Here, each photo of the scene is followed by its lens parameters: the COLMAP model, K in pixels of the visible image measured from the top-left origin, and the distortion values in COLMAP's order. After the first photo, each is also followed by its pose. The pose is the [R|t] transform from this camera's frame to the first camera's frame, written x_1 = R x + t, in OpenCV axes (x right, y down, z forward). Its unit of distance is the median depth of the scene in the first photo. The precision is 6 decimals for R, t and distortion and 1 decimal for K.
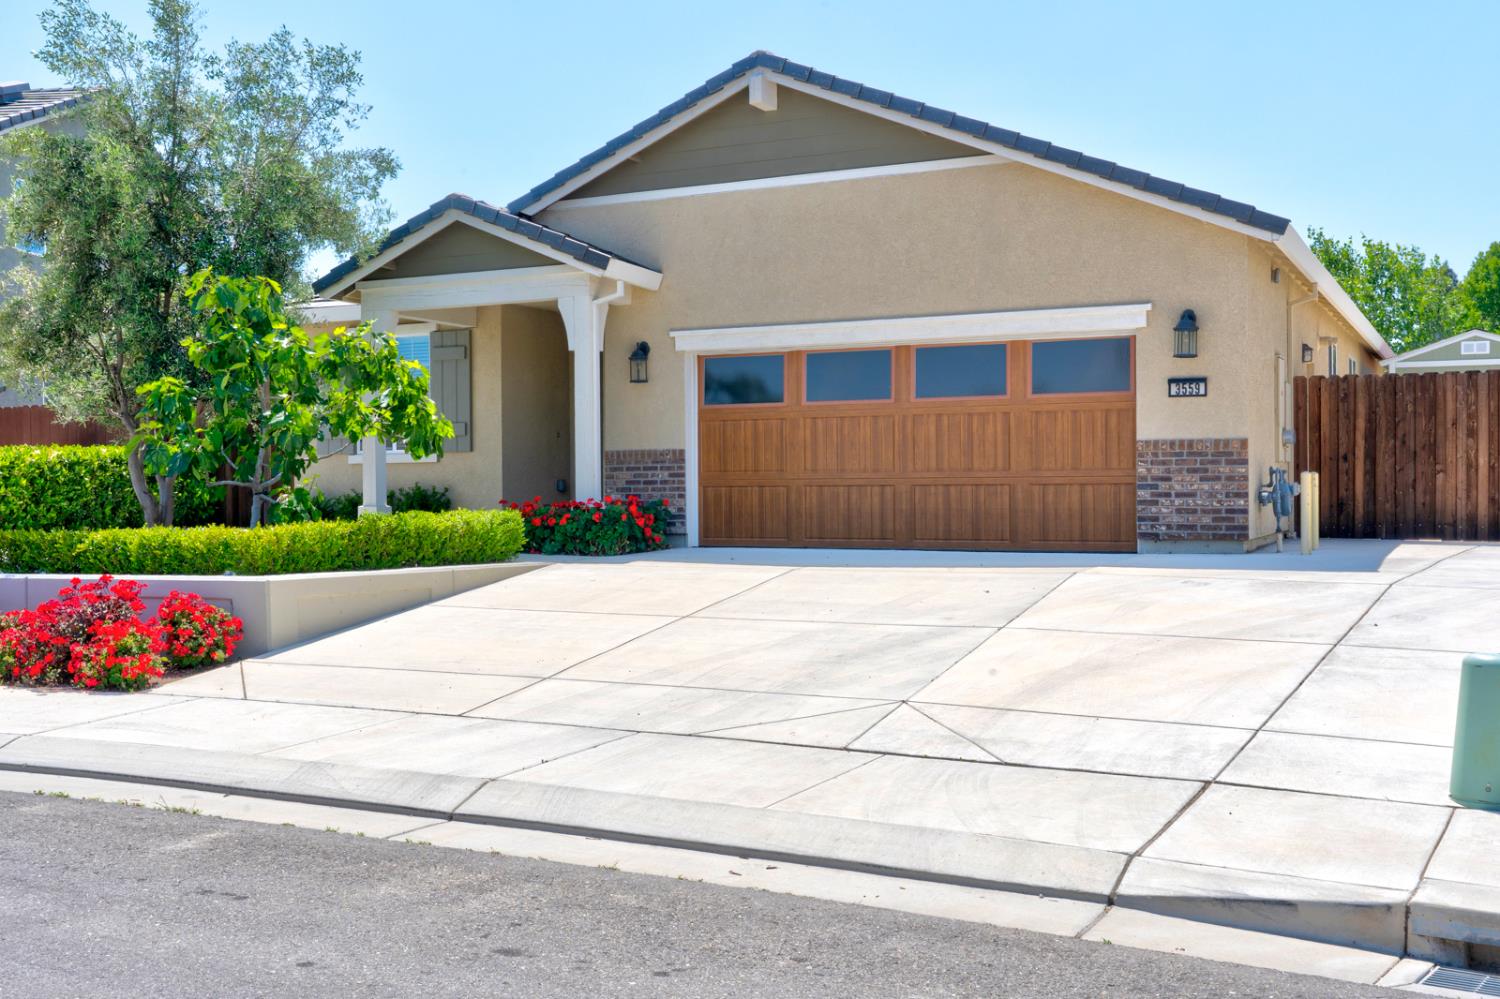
lens RADIAL K [[1476.1, 0, 802.7], [0, 1476.1, 494.8], [0, 0, 1]] dist [-0.022757, 0.000000]
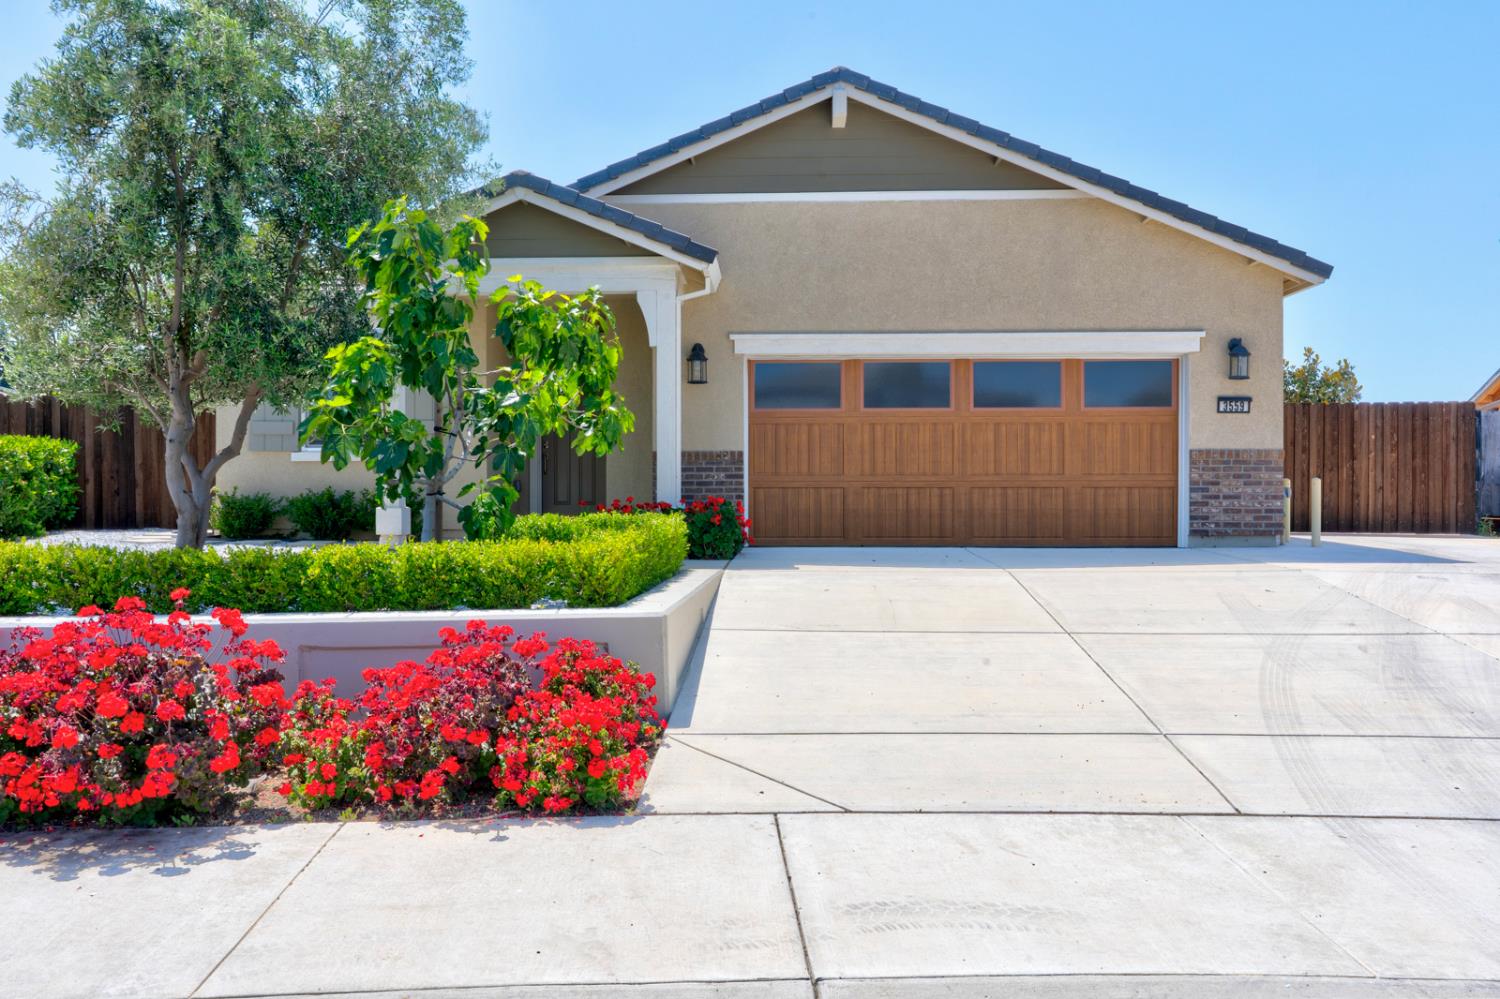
lens RADIAL K [[1019.2, 0, 759.2], [0, 1019.2, 498.2], [0, 0, 1]] dist [-0.007024, -0.000065]
pose [[0.921201, 0.001208, 0.389085, -0.397393], [-0.002449, 0.999993, 0.002694, -0.000352], [-0.389080, -0.003435, 0.921198, 0.402808]]
